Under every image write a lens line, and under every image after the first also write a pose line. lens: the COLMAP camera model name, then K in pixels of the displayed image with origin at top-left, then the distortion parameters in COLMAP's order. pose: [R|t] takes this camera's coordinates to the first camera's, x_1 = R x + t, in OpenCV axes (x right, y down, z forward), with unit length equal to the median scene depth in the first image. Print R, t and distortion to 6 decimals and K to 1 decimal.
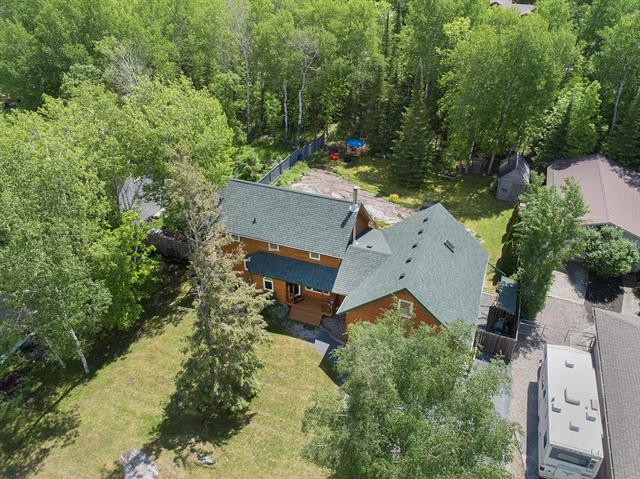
lens RADIAL K [[479.1, 0, 320.0], [0, 479.1, 239.5], [0, 0, 1]] dist [0.000515, 0.000644]
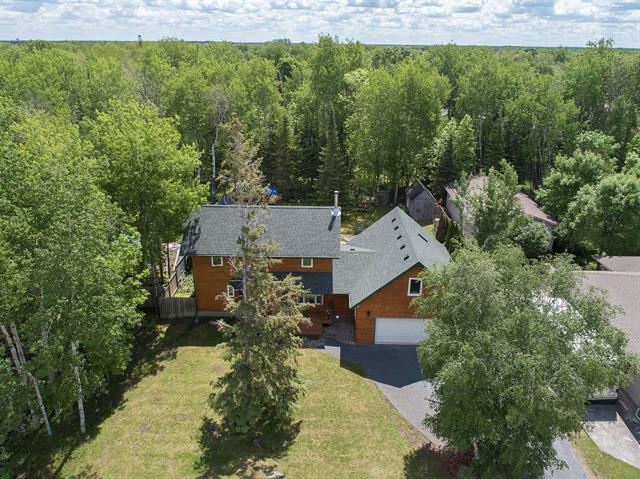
lens RADIAL K [[484.0, 0, 320.0], [0, 484.0, 239.5], [0, 0, 1]] dist [-0.012733, -0.002677]
pose [[0.938693, -0.125775, 0.320992, -0.314888], [0.184746, 0.969619, -0.160334, 0.157990], [-0.291074, 0.209806, 0.933412, 0.036933]]
